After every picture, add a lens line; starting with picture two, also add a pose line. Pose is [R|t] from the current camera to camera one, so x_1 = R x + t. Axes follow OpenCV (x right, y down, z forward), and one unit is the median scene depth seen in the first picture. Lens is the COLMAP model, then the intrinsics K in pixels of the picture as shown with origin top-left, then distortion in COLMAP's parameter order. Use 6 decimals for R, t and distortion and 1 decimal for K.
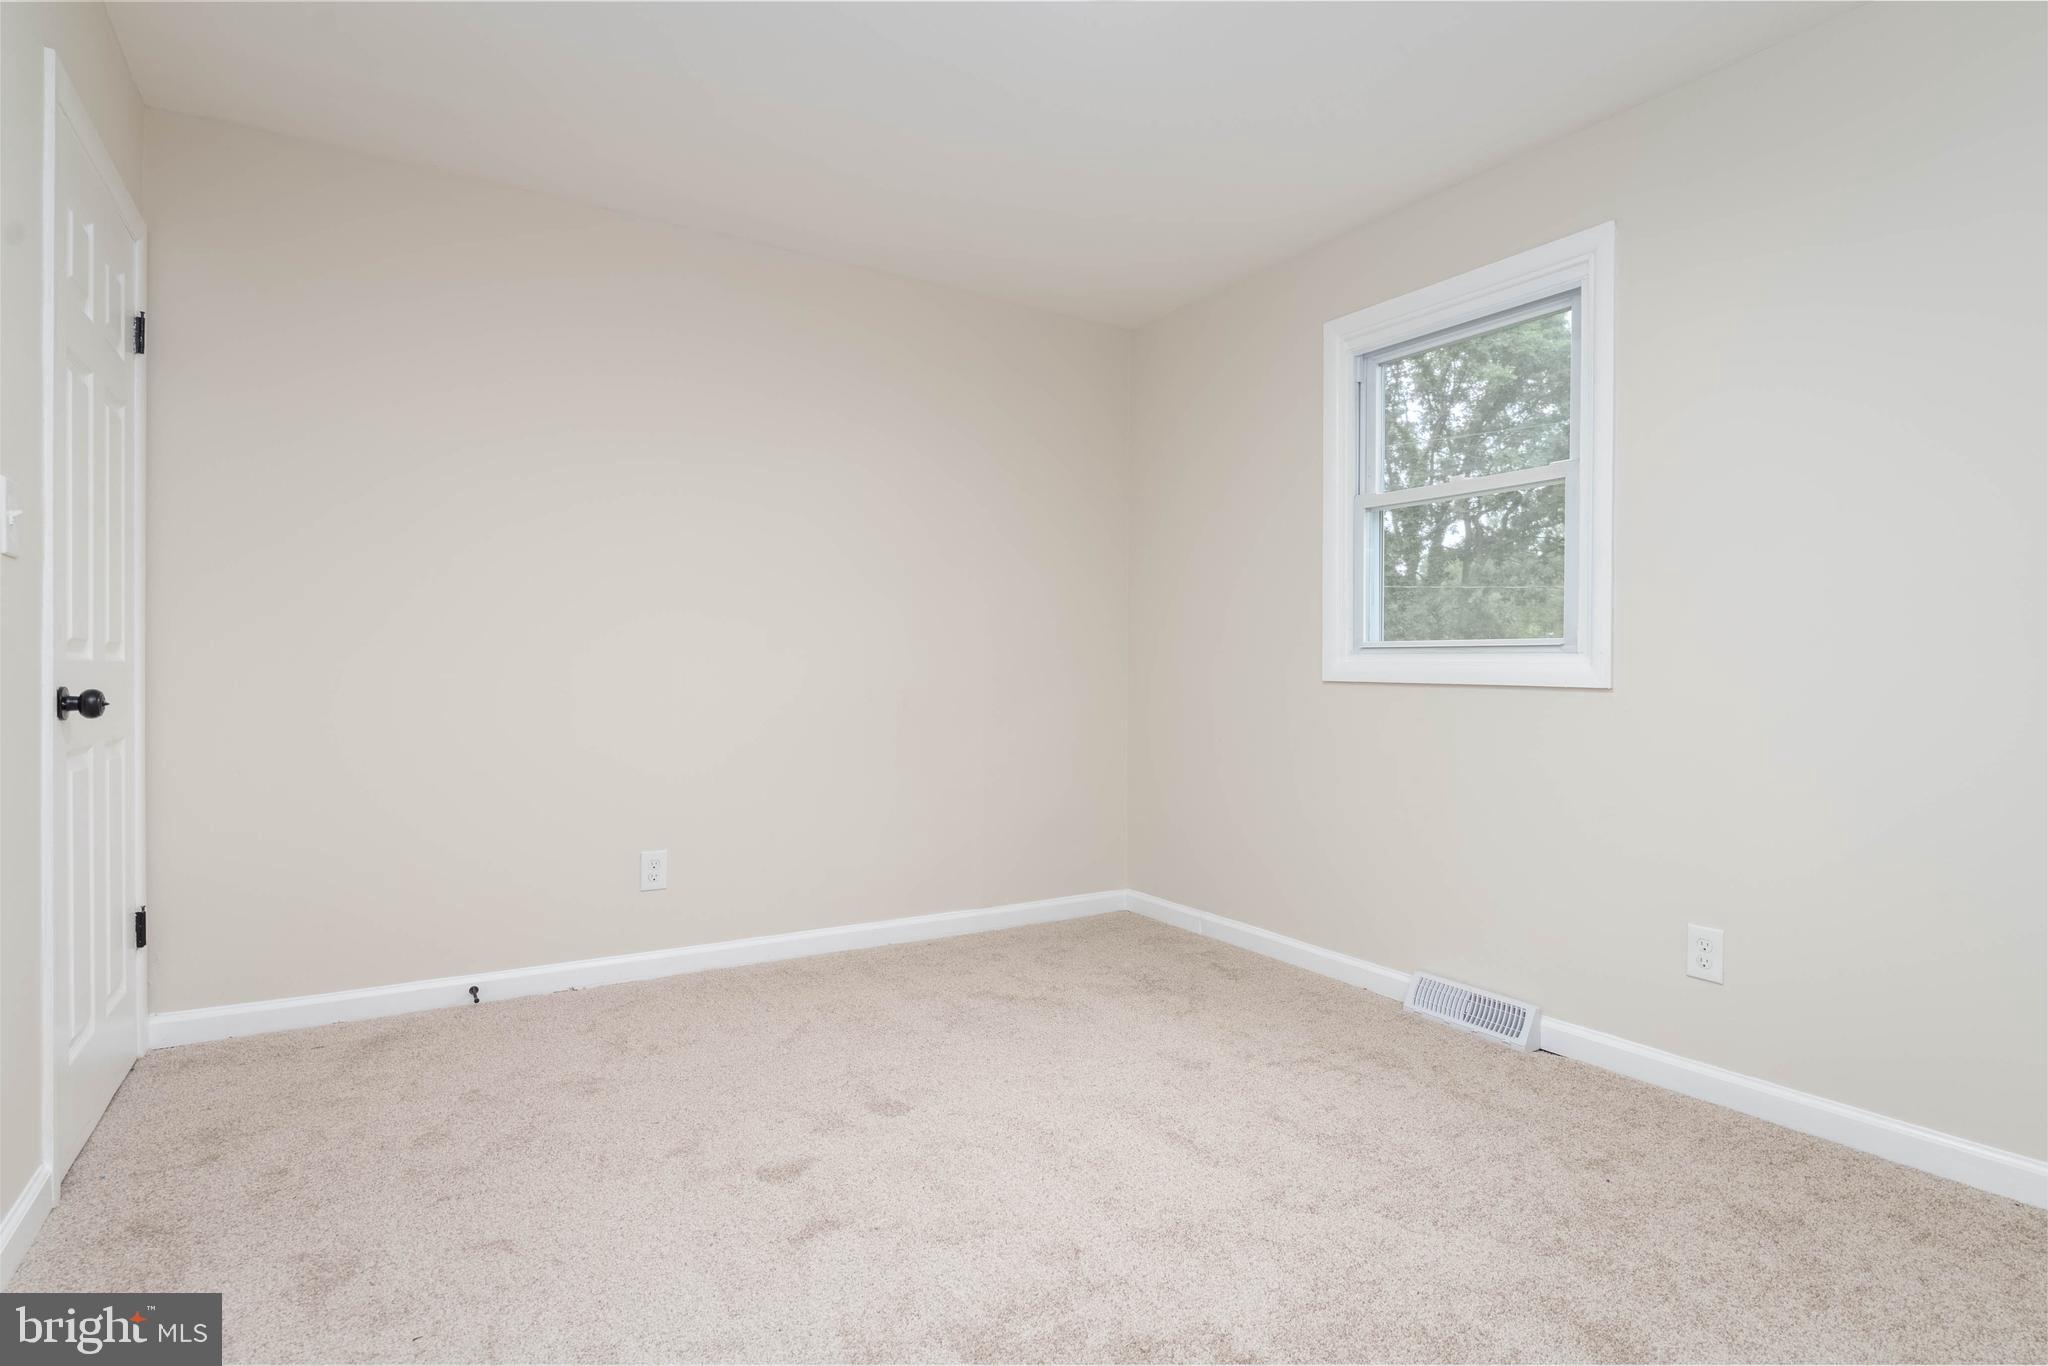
lens RADIAL K [[1040.2, 0, 1031.8], [0, 1040.2, 677.5], [0, 0, 1]] dist [0.004461, -0.001124]
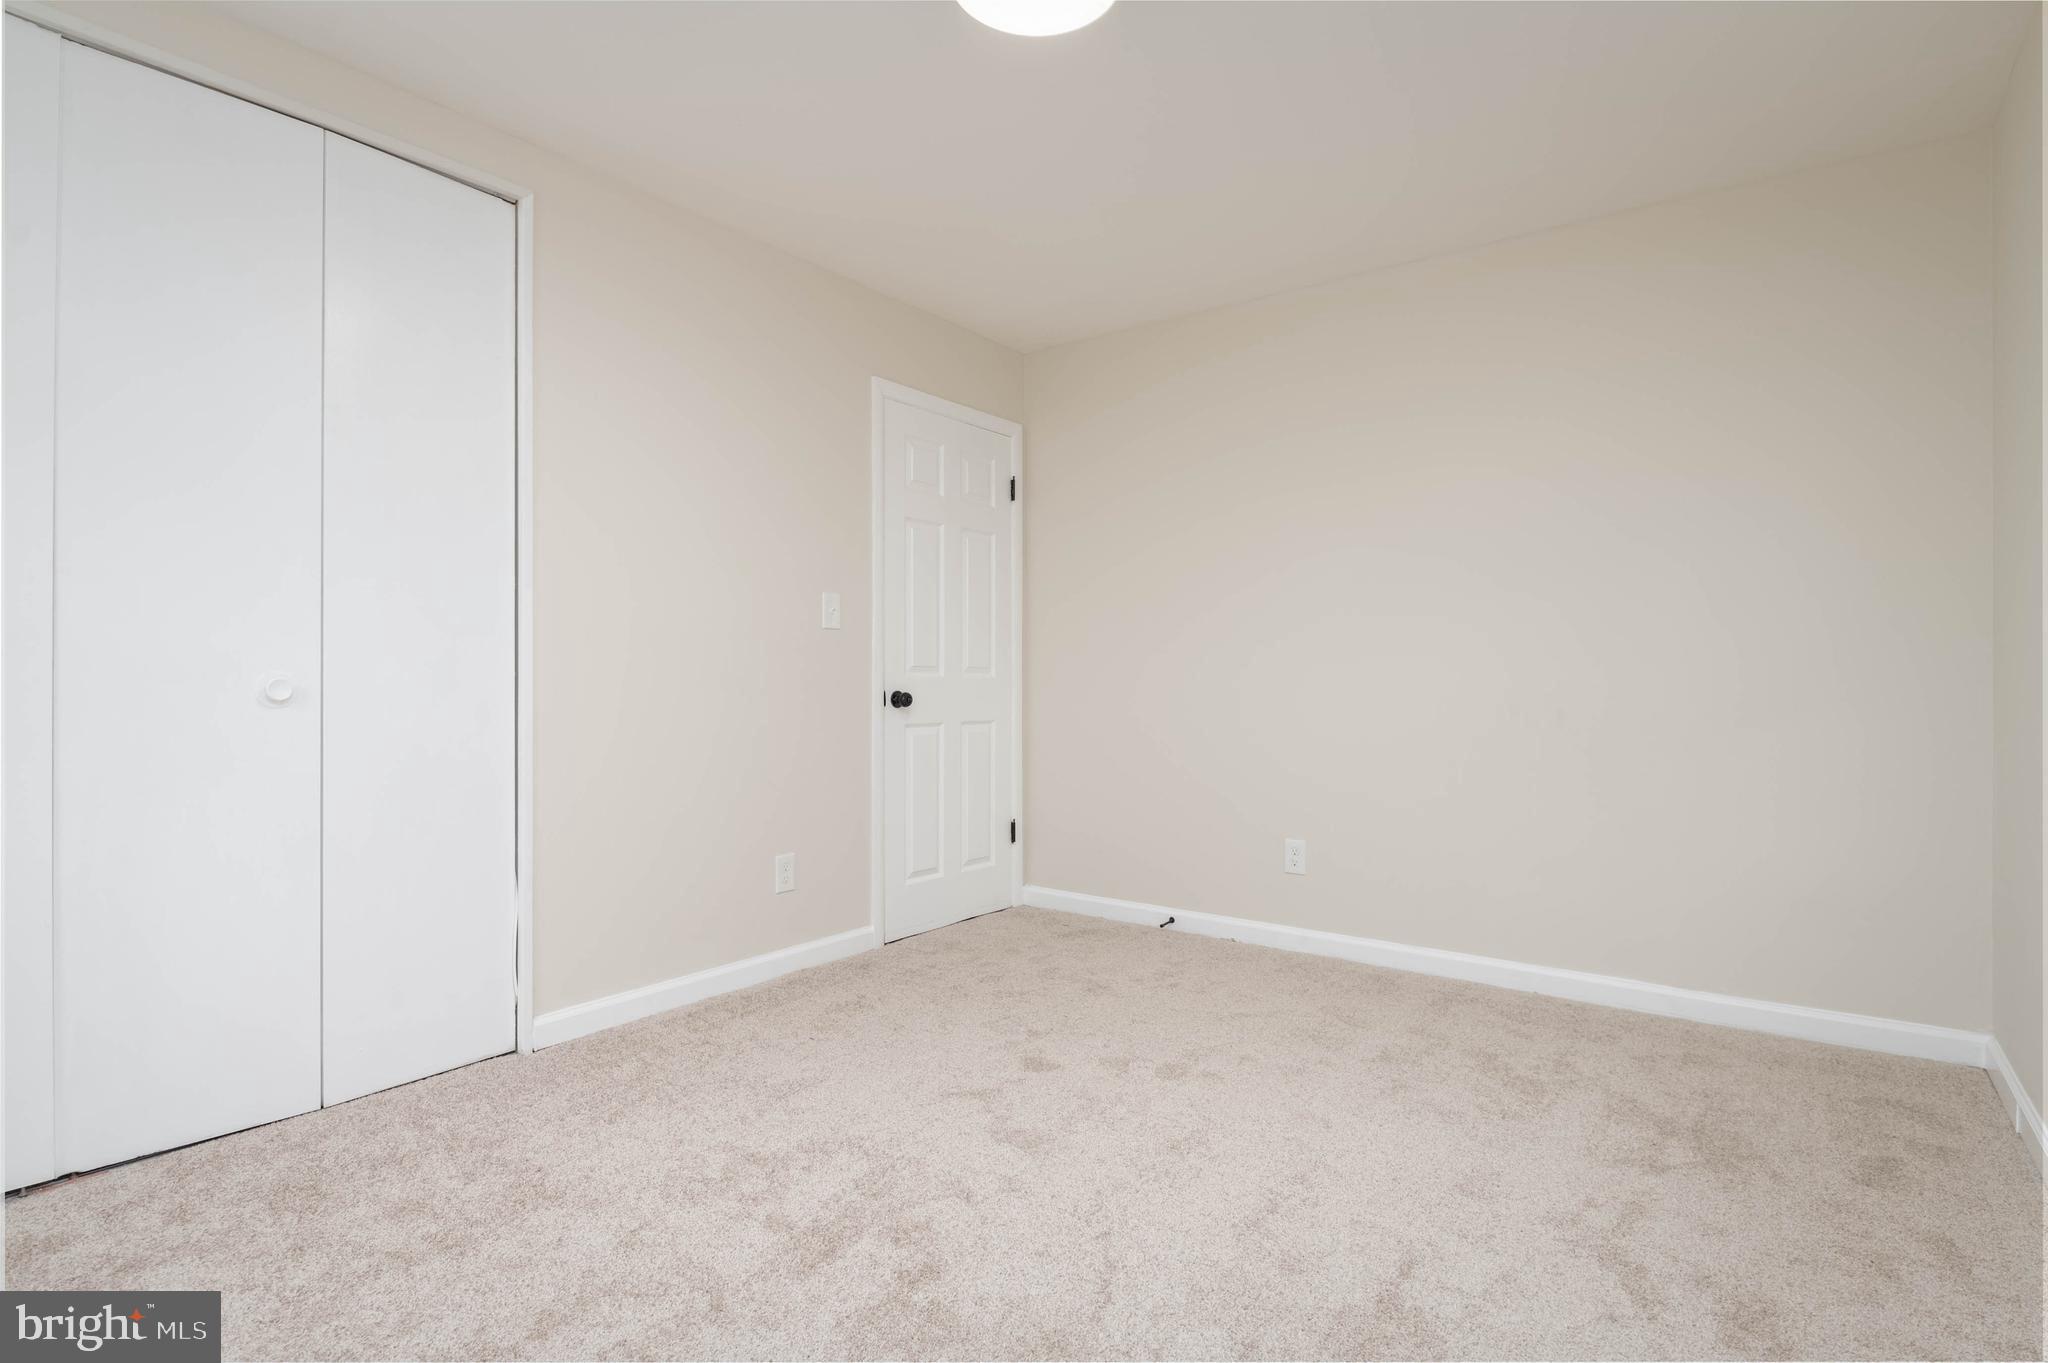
lens RADIAL K [[1040.2, 0, 1031.8], [0, 1040.2, 676.0], [0, 0, 1]] dist [0.004461, -0.001124]
pose [[0.346691, -0.011459, -0.937910, 0.742654], [-0.004134, 0.999897, -0.013744, 0.005503], [0.937970, 0.008642, 0.346607, 0.408416]]
